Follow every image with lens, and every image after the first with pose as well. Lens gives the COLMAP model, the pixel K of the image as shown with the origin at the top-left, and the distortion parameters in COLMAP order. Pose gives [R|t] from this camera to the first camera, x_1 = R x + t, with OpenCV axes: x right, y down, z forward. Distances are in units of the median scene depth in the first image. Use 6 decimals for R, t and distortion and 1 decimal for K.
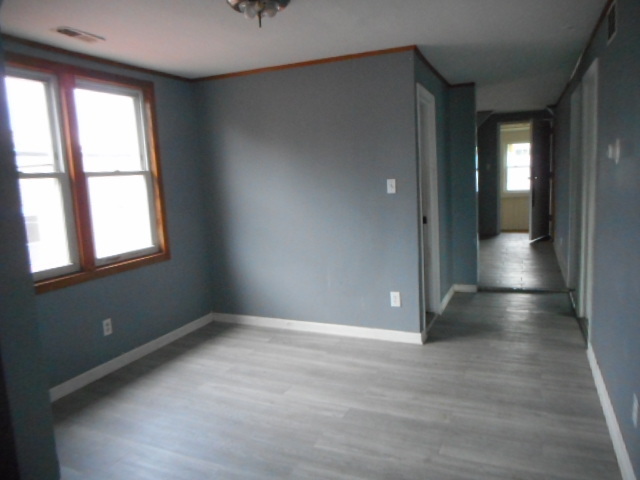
lens RADIAL K [[468.9, 0, 320.0], [0, 468.9, 240.0], [0, 0, 1]] dist [-0.000937, -0.003144]
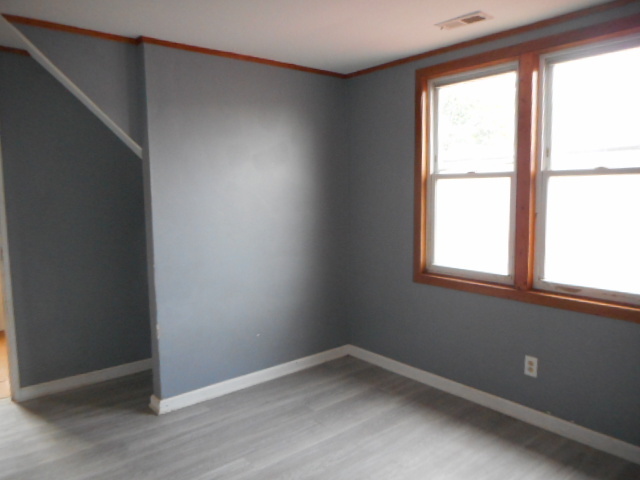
lens RADIAL K [[468.9, 0, 320.0], [0, 468.9, 240.0], [0, 0, 1]] dist [-0.000937, -0.003144]
pose [[-0.441332, 0.149830, -0.884747, 0.395282], [-0.096946, 0.972230, 0.213004, -0.165401], [0.892092, 0.179778, -0.414551, 1.027120]]
